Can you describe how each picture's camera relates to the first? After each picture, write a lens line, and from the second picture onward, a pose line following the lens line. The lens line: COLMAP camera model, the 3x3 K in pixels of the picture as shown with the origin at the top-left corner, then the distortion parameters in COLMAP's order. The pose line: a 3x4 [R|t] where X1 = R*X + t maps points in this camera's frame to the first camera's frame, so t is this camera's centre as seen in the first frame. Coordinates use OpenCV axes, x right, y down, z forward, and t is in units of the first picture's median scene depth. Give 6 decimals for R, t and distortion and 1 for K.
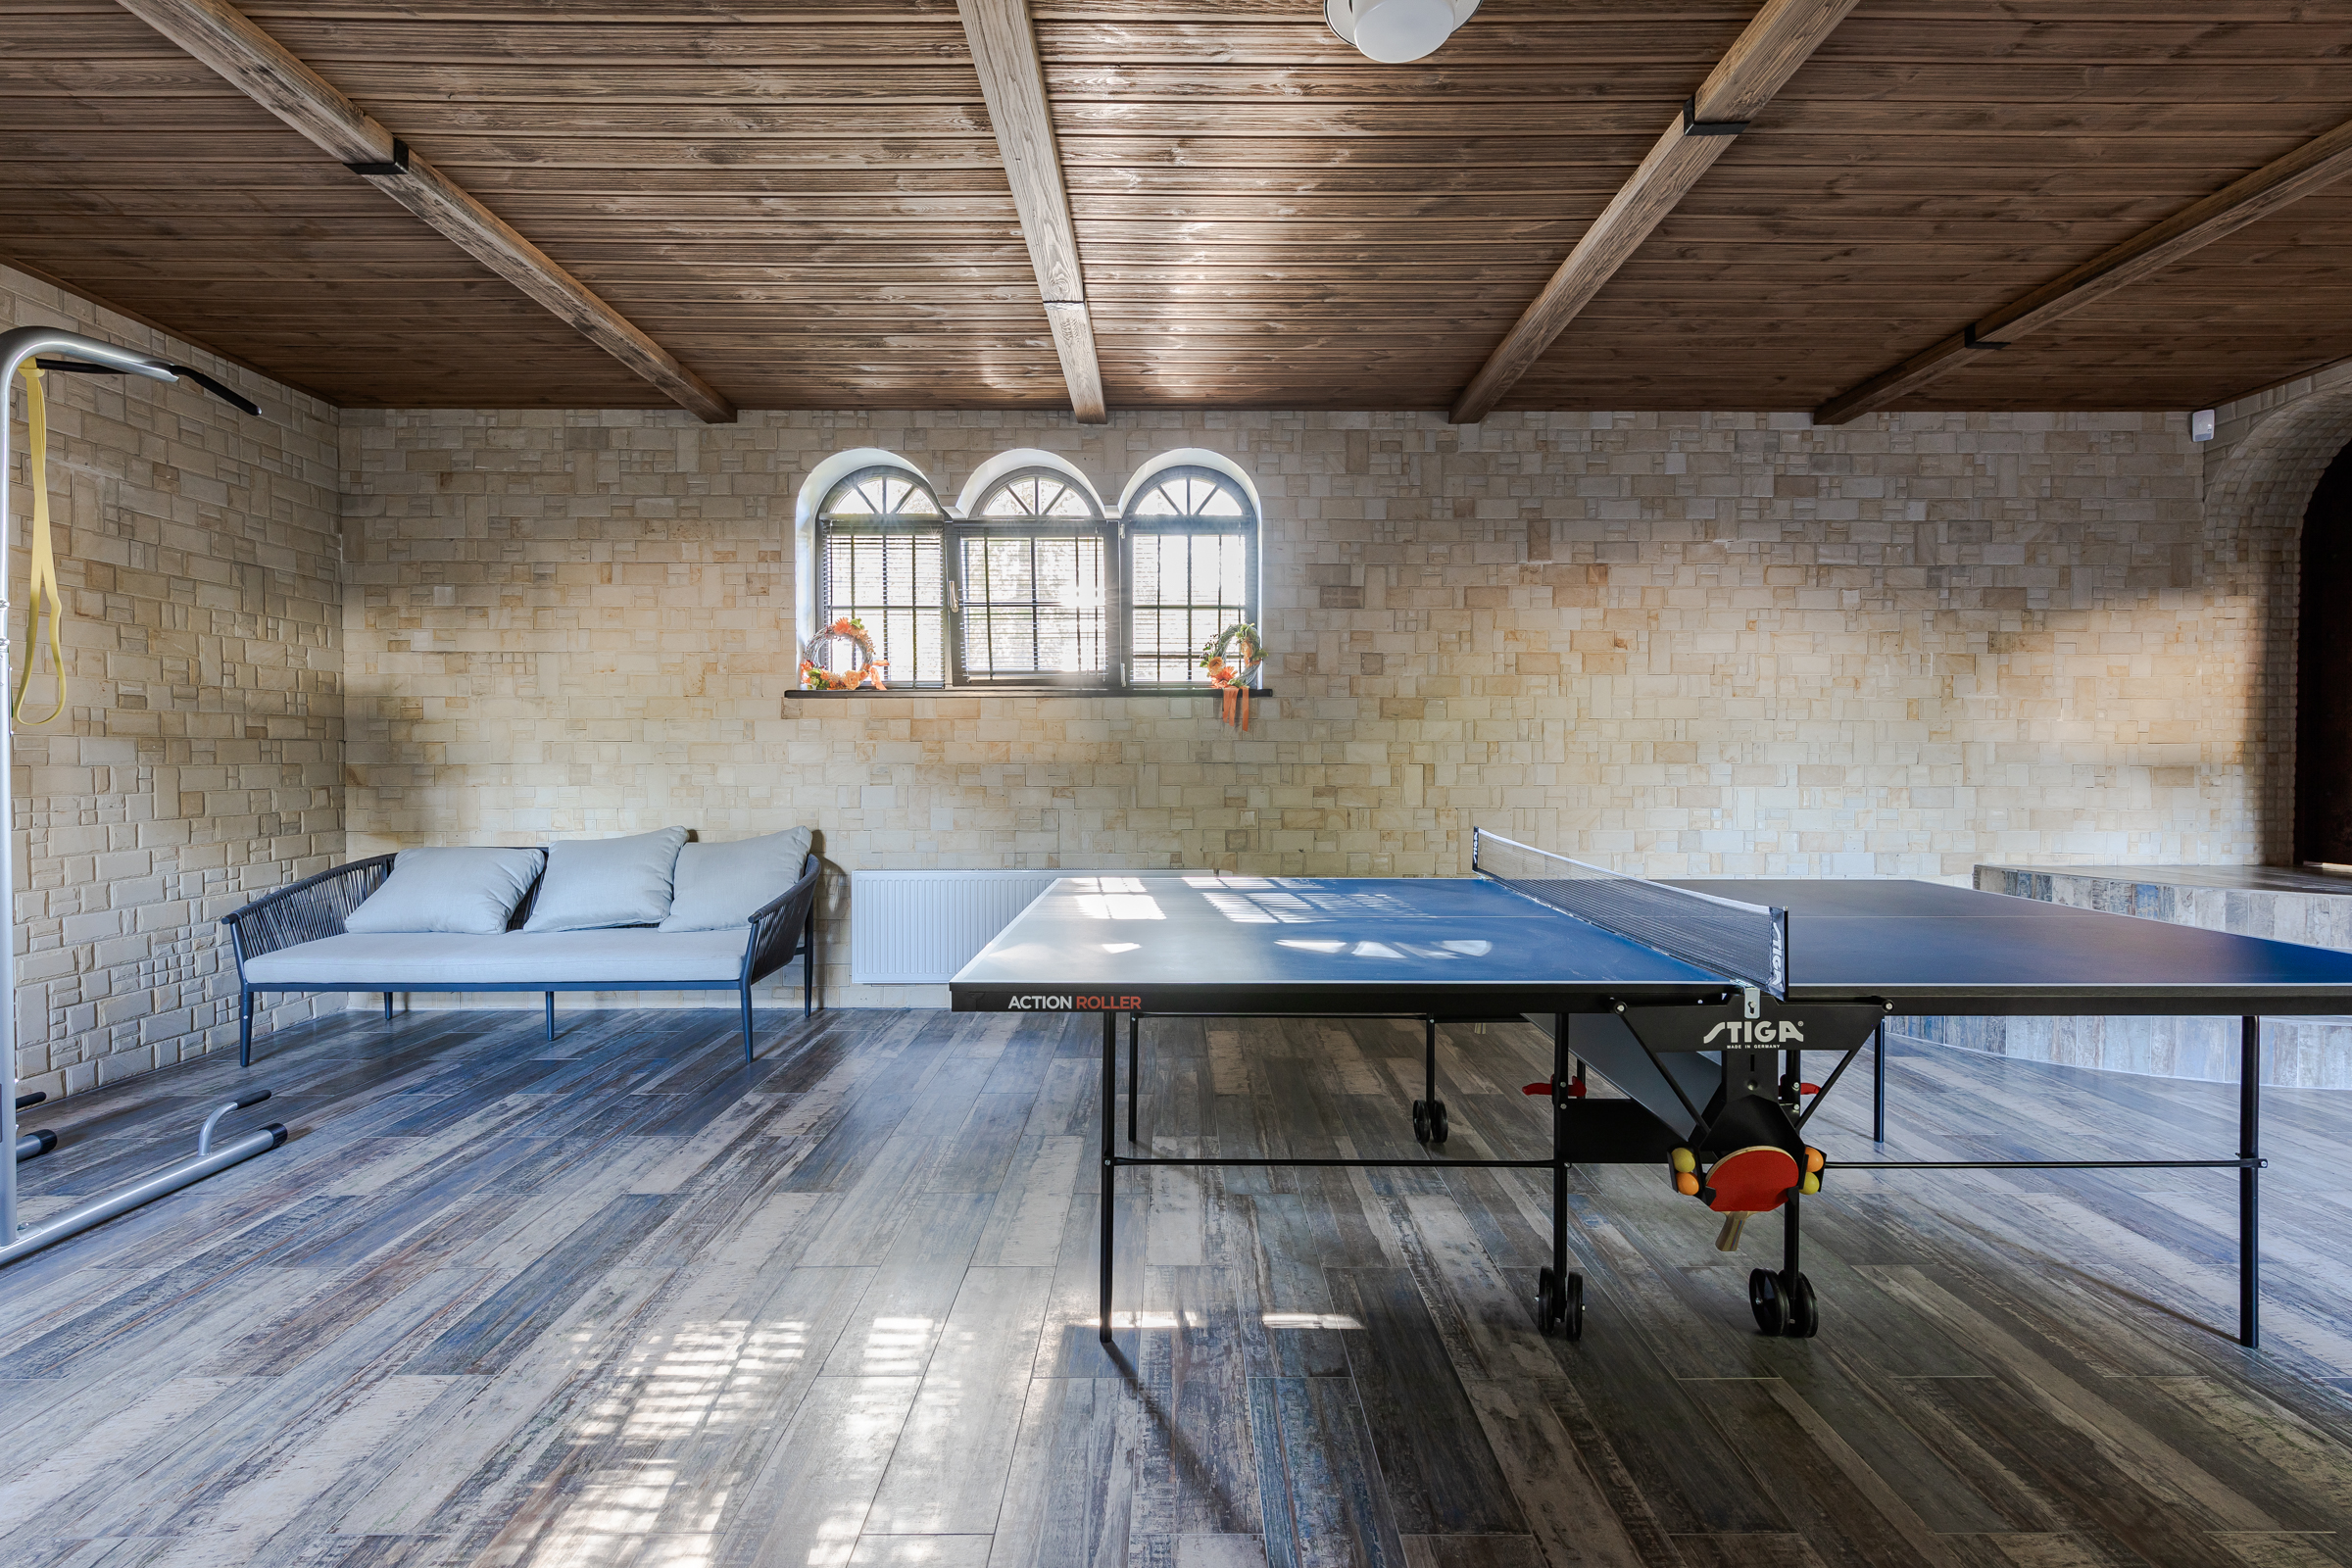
lens RADIAL K [[1033.7, 0, 1175.3], [0, 1033.7, 758.2], [0, 0, 1]] dist [0.001039, -0.000437]
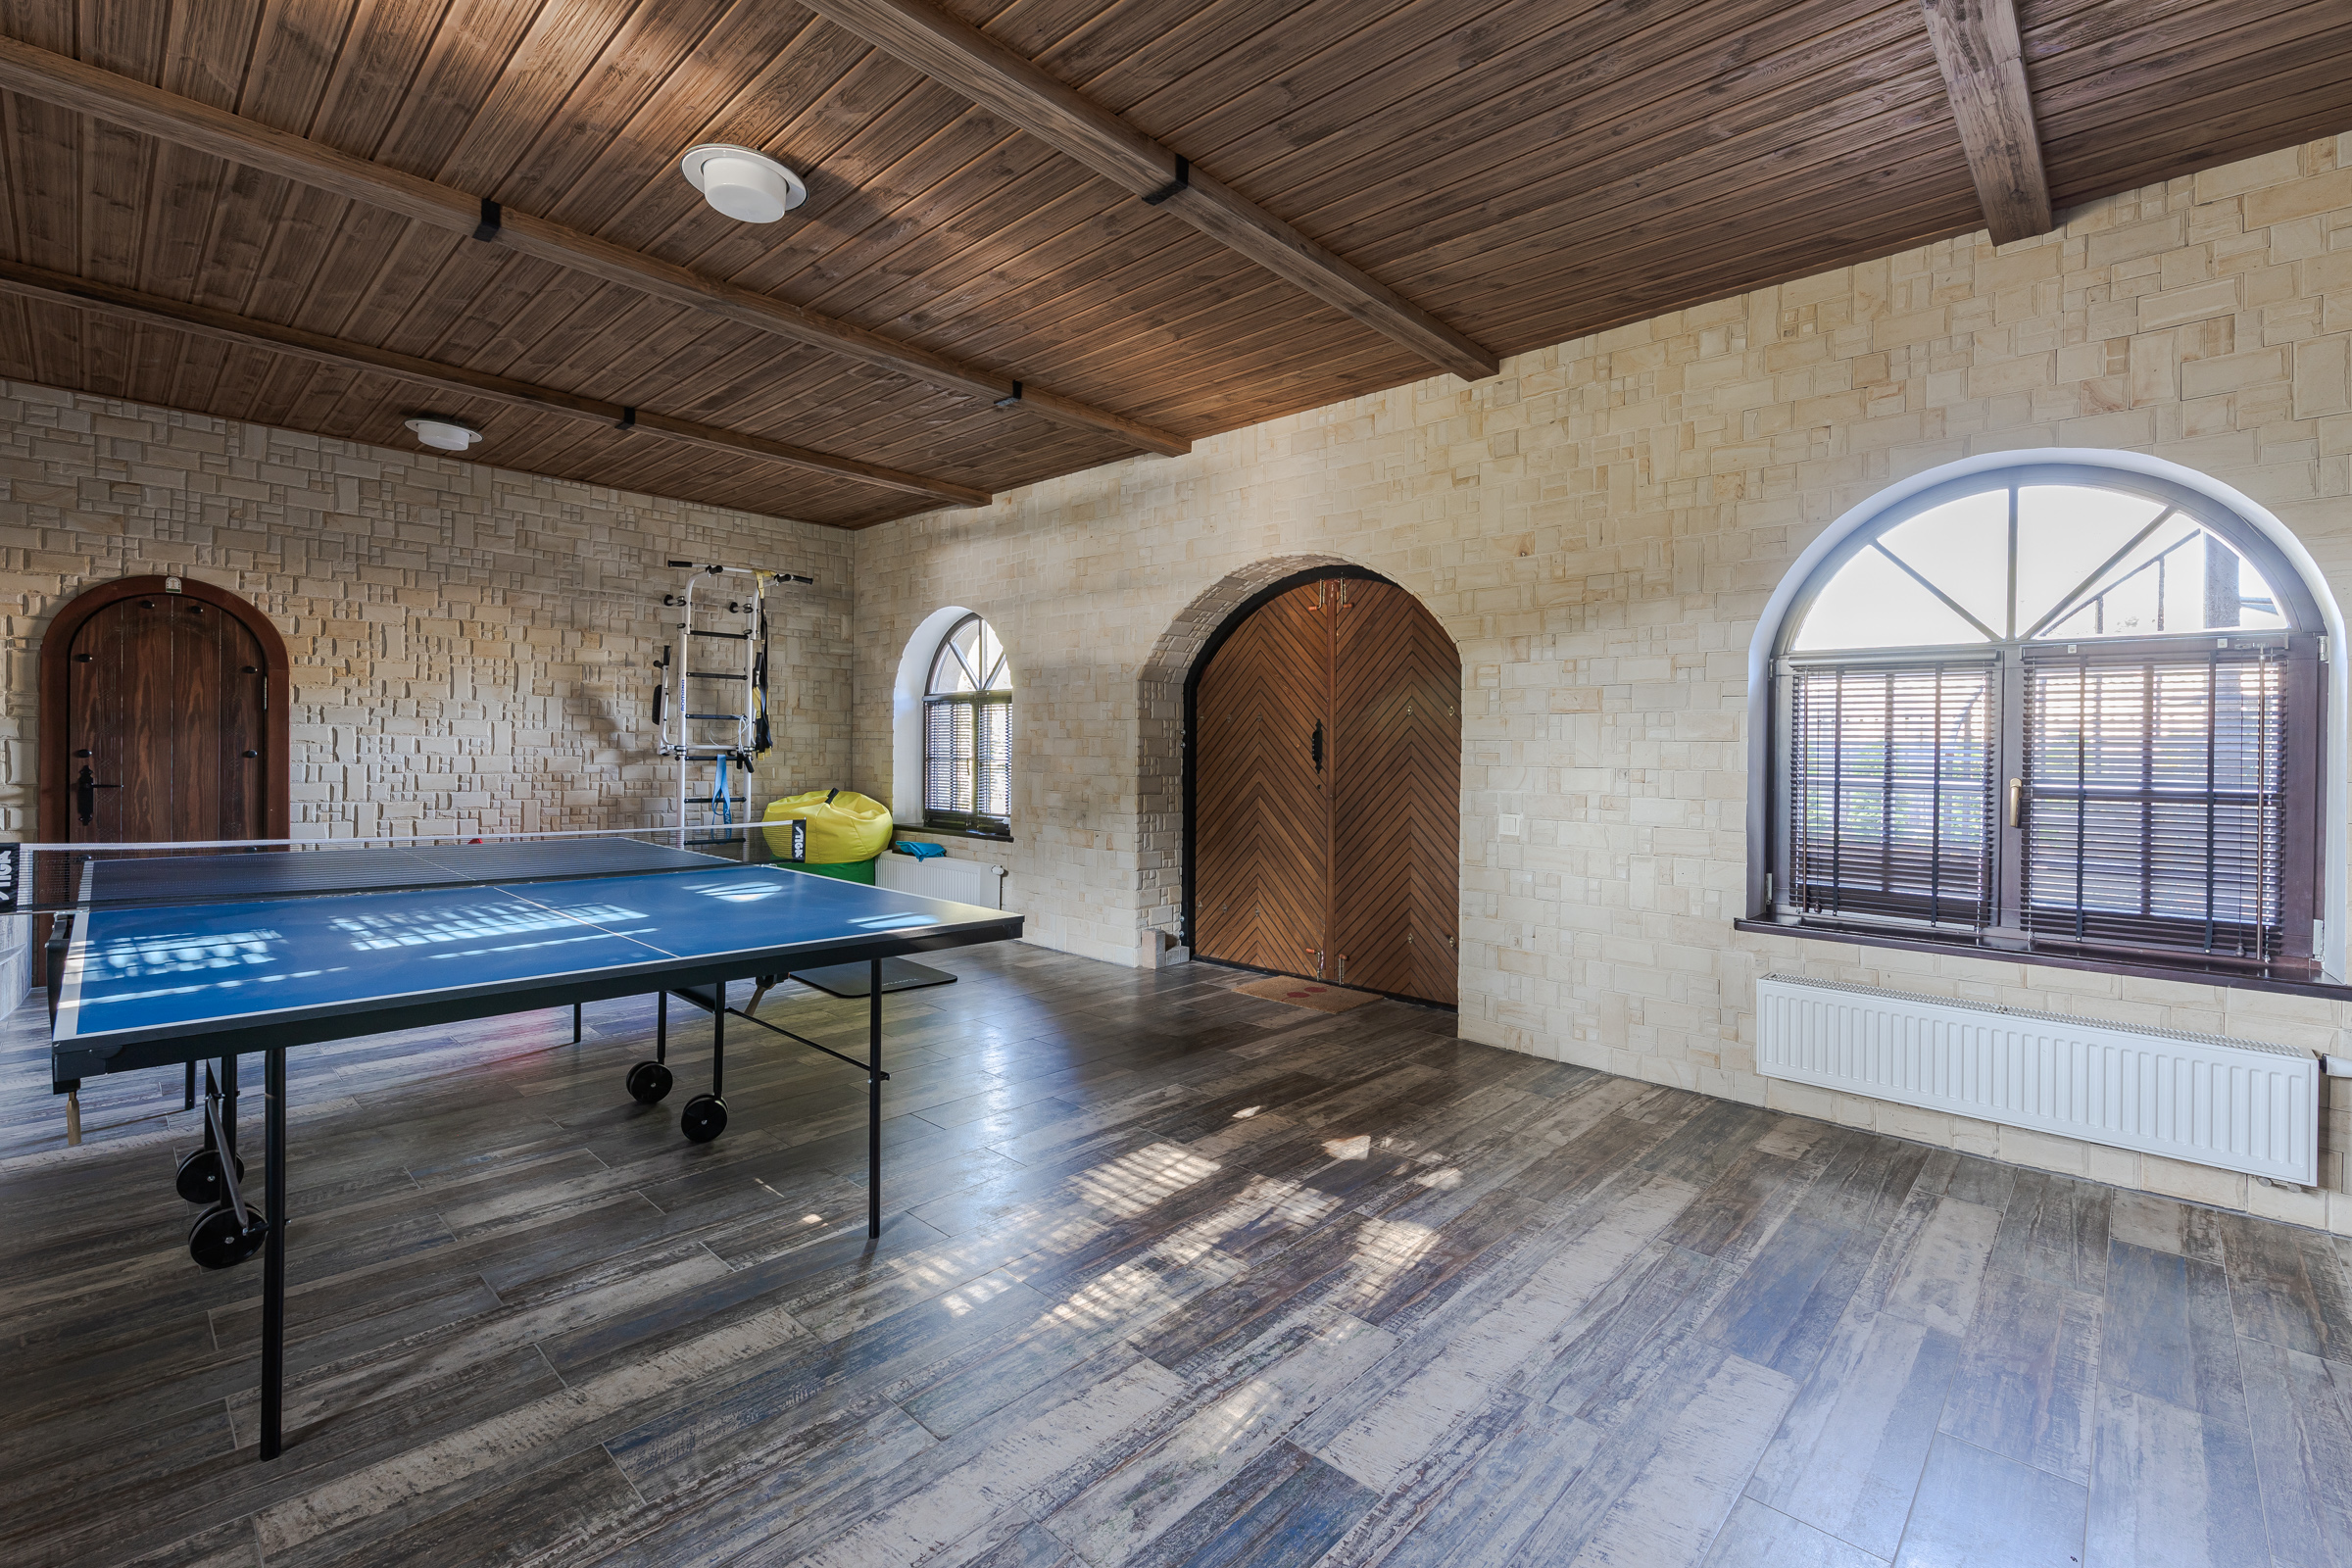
lens RADIAL K [[1025.6, 0, 1187.4], [0, 1025.6, 751.0], [0, 0, 1]] dist [-0.000924, -0.000095]
pose [[-0.730793, -0.010983, 0.682511, -0.507708], [-0.012795, 0.999915, 0.002392, -0.002709], [-0.682479, -0.006985, -0.730871, 0.726263]]
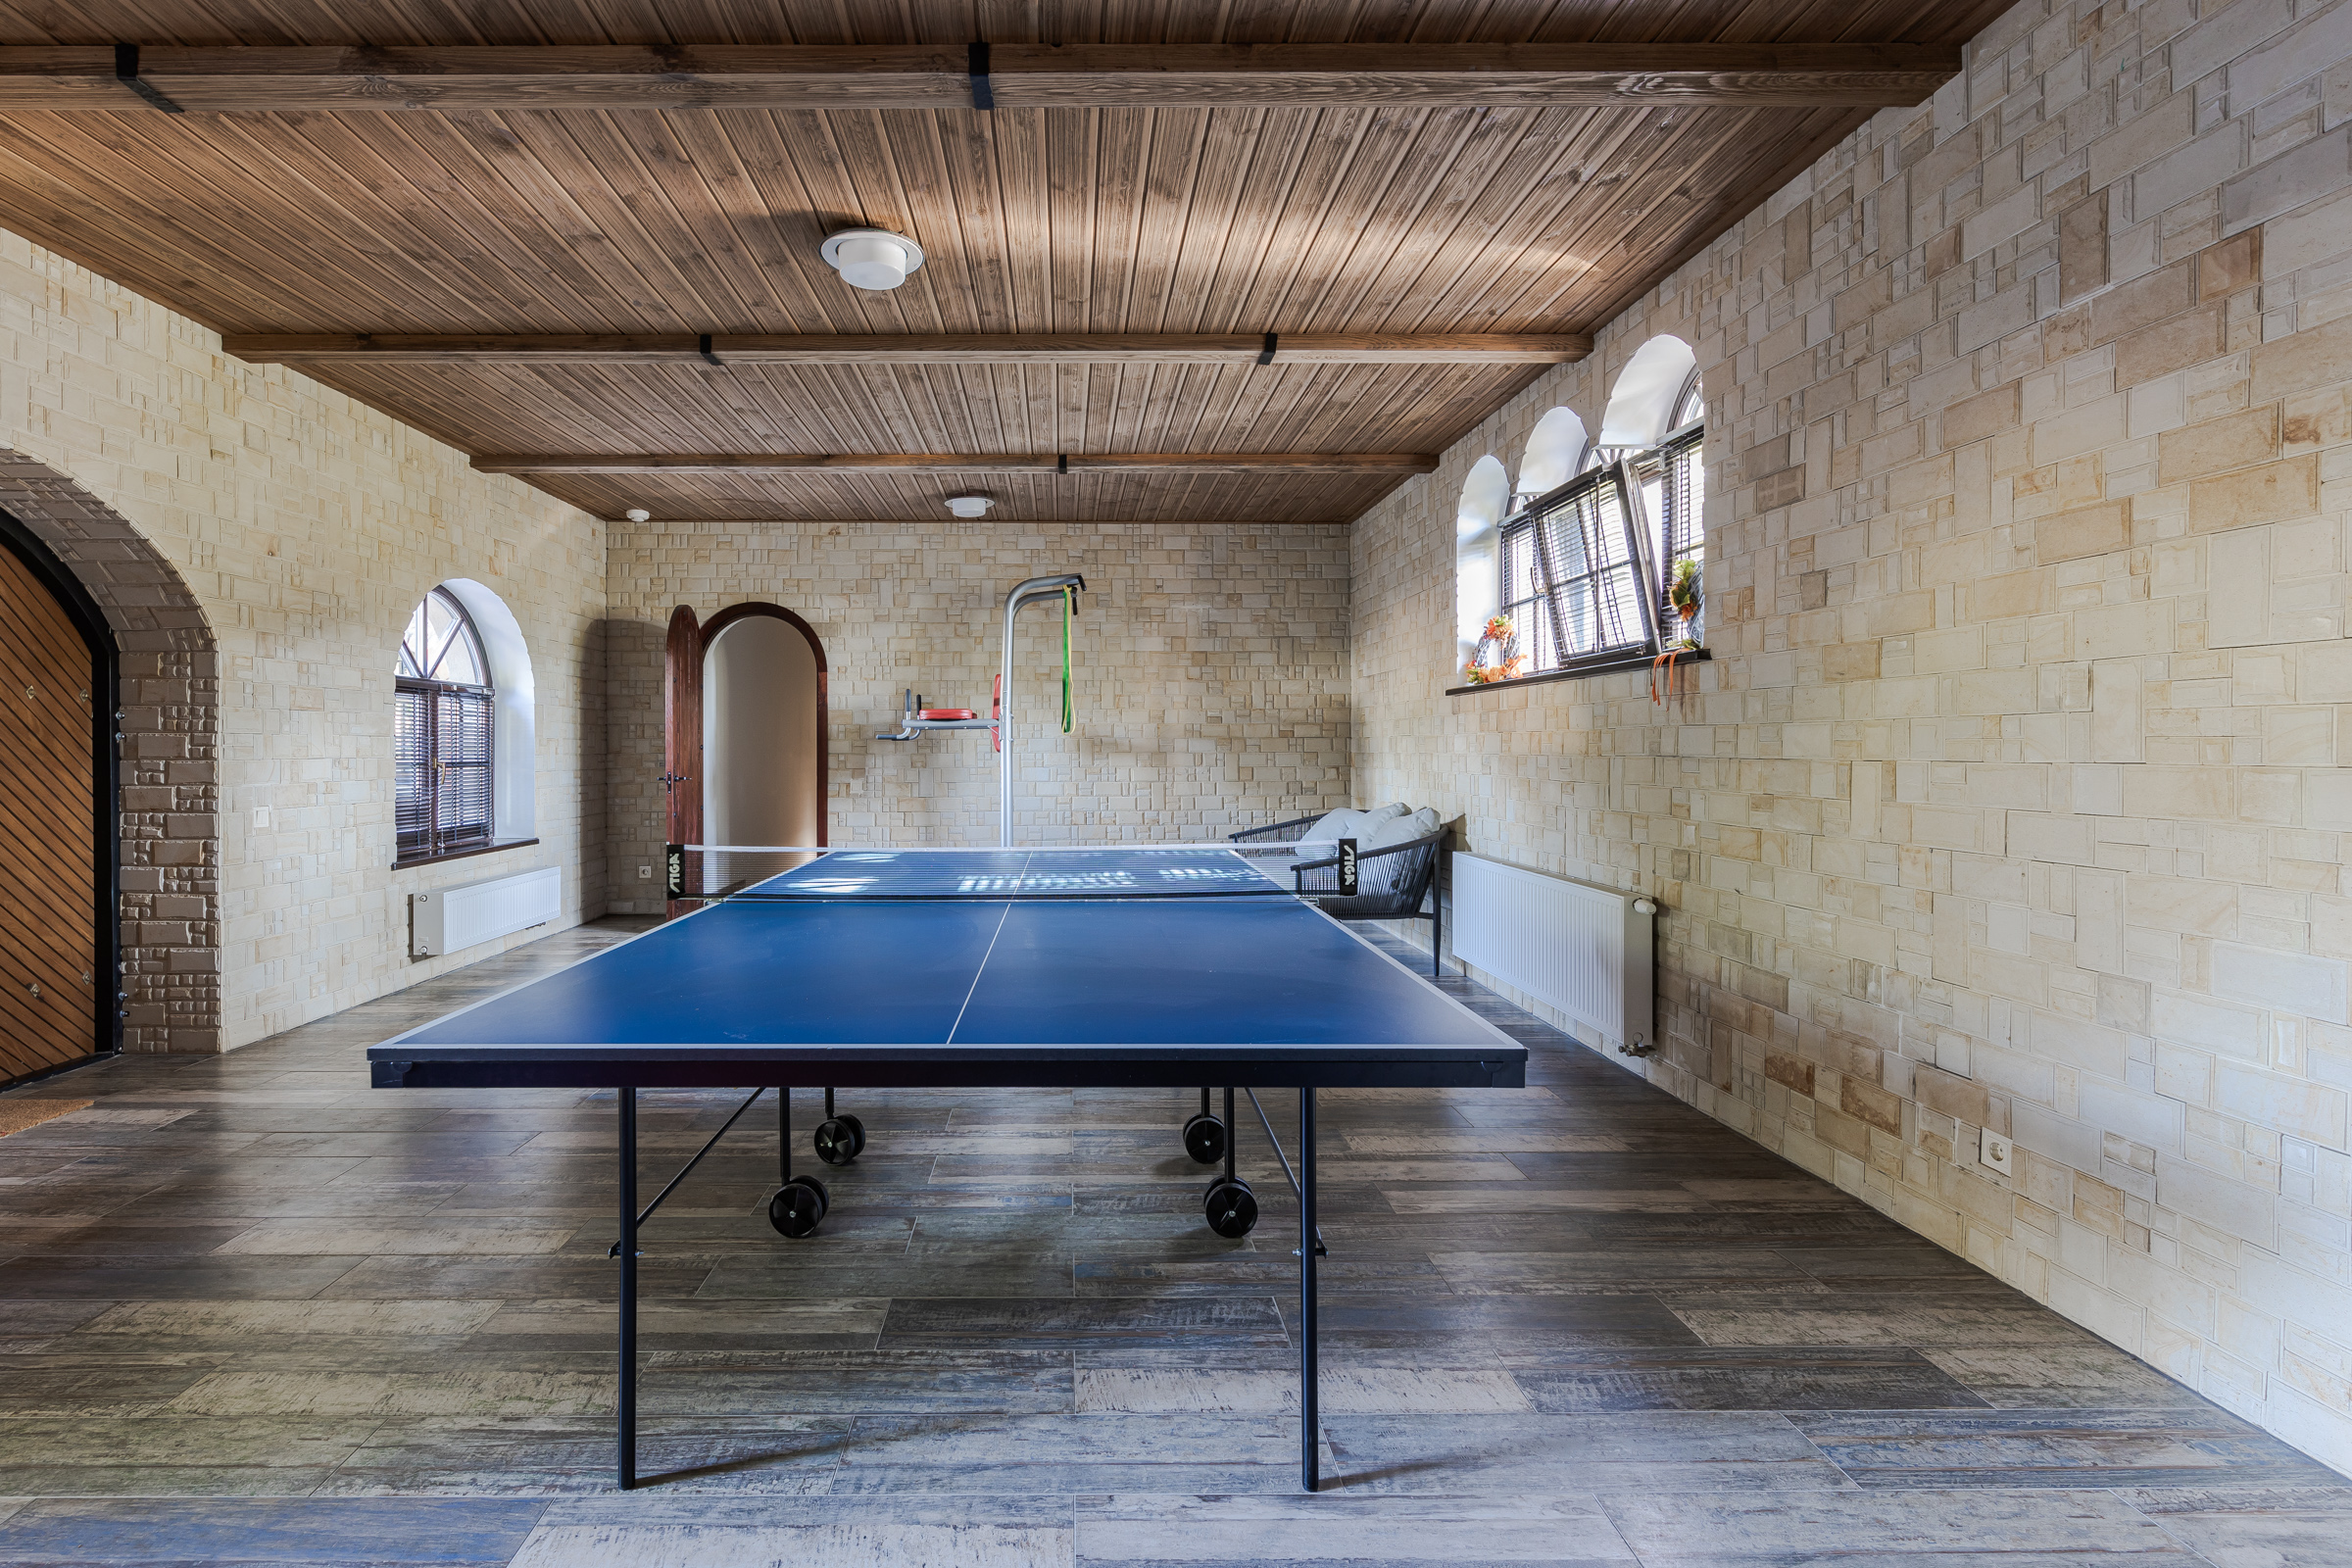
lens RADIAL K [[1070.0, 0, 1060.5], [0, 1070.0, 734.7], [0, 0, 1]] dist [0.000809, -0.000165]
pose [[-0.008678, -0.012365, -0.999886, 0.829286], [-0.000086, 0.999924, -0.012365, -0.001276], [0.999962, -0.000021, -0.008679, 0.595270]]
